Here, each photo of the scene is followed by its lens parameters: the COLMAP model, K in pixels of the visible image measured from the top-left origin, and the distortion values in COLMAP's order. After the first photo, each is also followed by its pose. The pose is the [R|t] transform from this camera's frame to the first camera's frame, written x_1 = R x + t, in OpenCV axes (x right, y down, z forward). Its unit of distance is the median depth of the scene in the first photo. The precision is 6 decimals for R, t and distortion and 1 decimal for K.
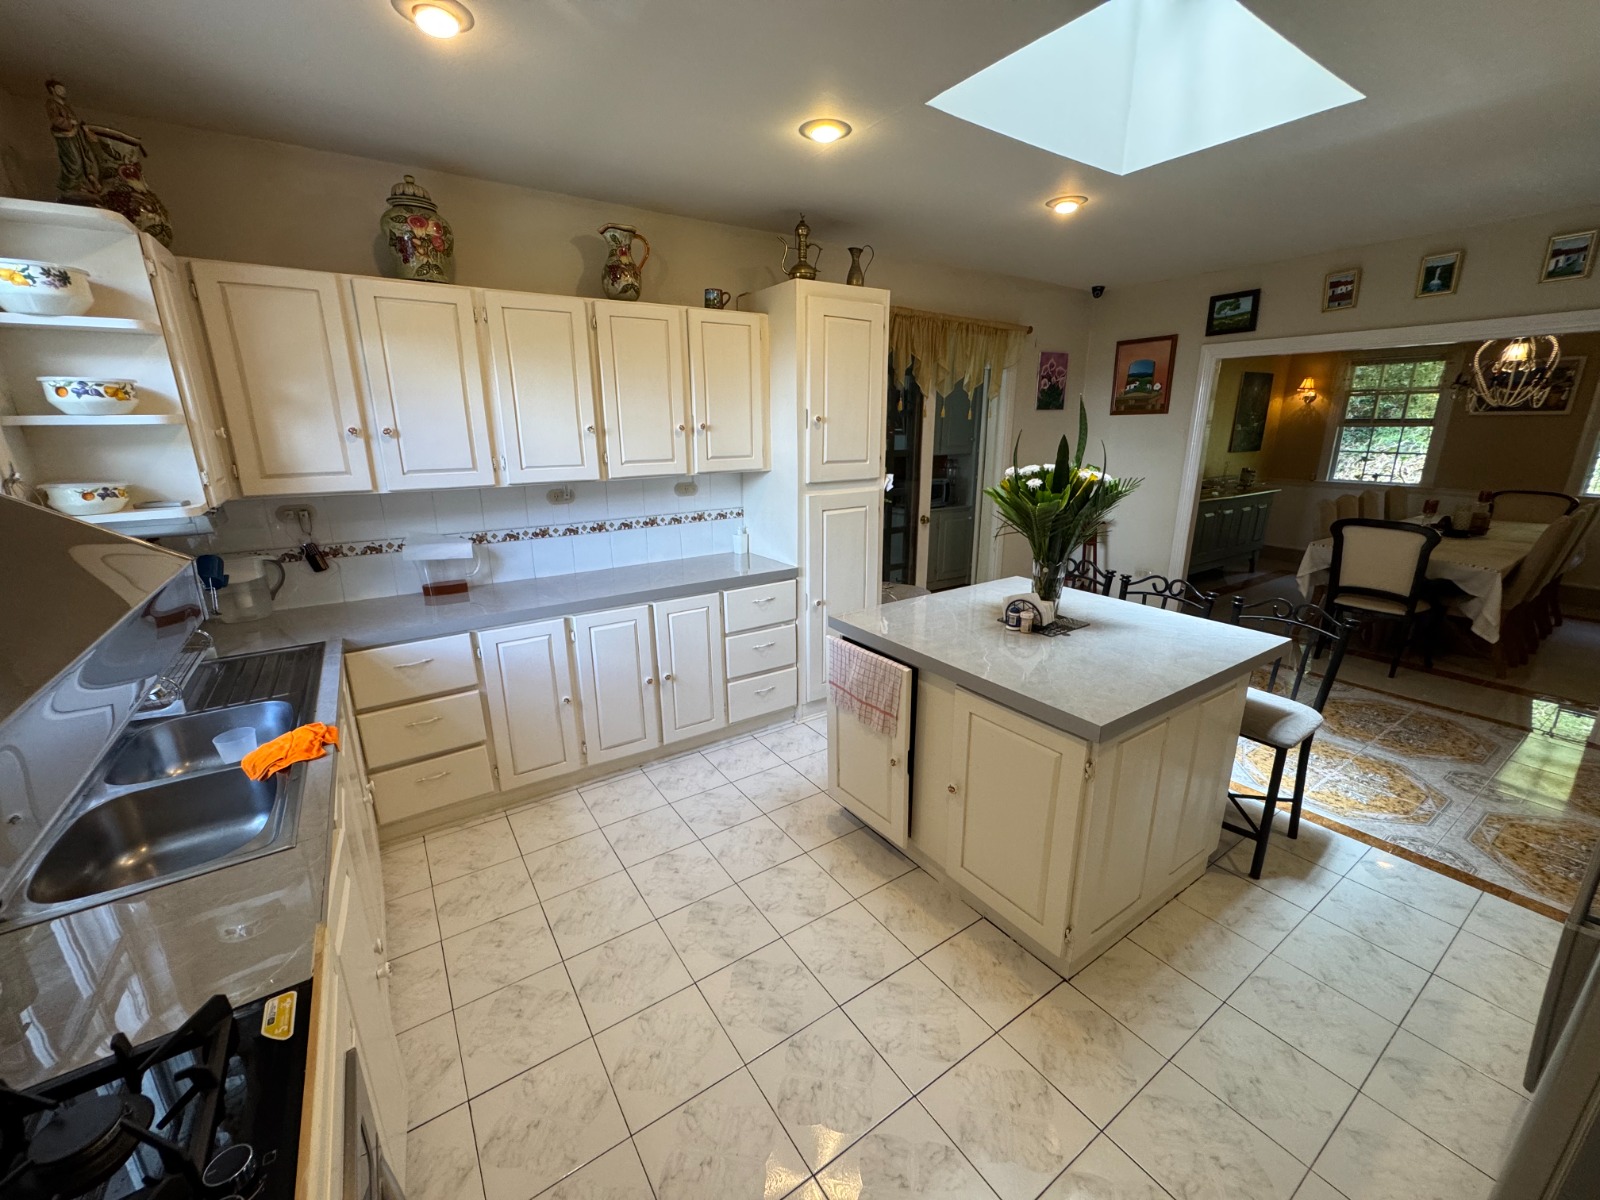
lens RADIAL K [[639.2, 0, 804.2], [0, 639.2, 598.0], [0, 0, 1]] dist [-0.001149, 0.000125]
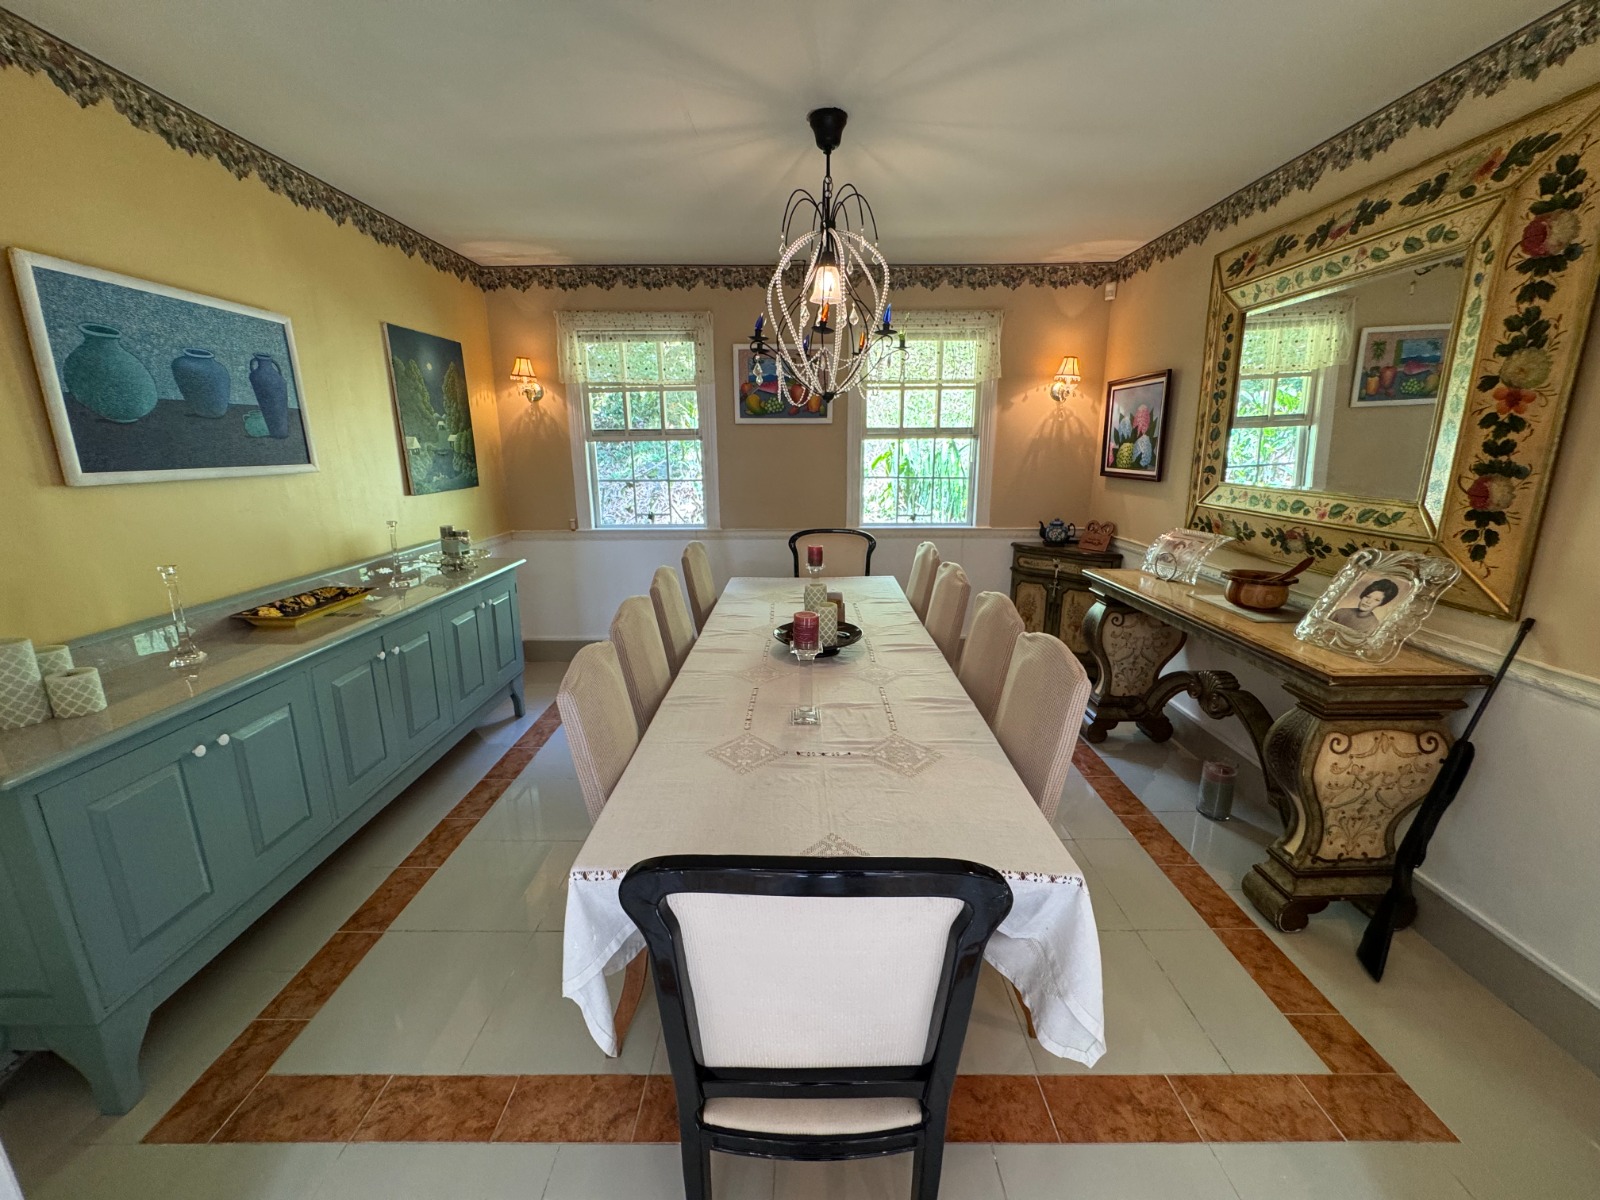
lens RADIAL K [[639.2, 0, 797.0], [0, 639.2, 590.5], [0, 0, 1]] dist [-0.001149, 0.000125]
pose [[0.564454, -0.187888, 0.803797, 0.786382], [0.224469, 0.971994, 0.069574, -0.231924], [-0.794358, 0.141156, 0.590821, 0.907724]]
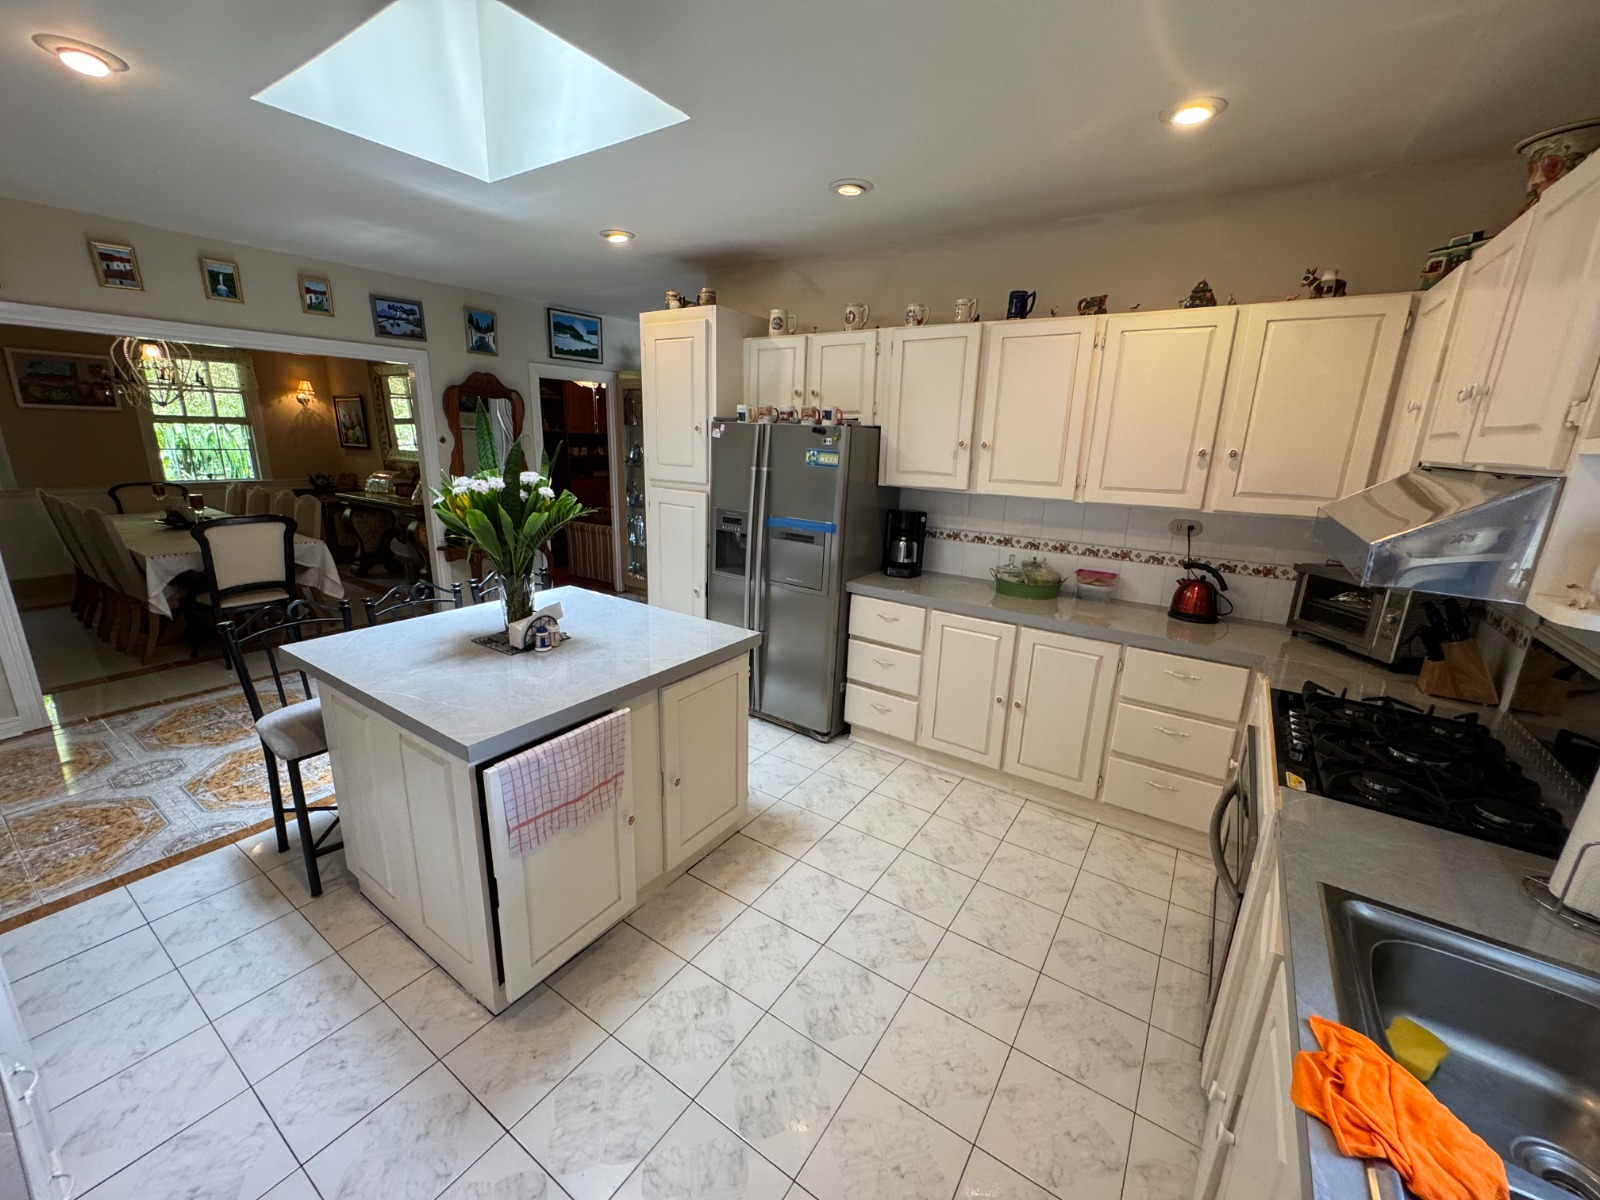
lens RADIAL K [[639.2, 0, 803.9], [0, 639.2, 594.9], [0, 0, 1]] dist [-0.001149, 0.000125]
pose [[-0.376784, -0.234693, 0.896076, -0.392312], [0.220575, 0.916811, 0.332872, -0.156683], [-0.899656, 0.323073, -0.293673, 0.561583]]
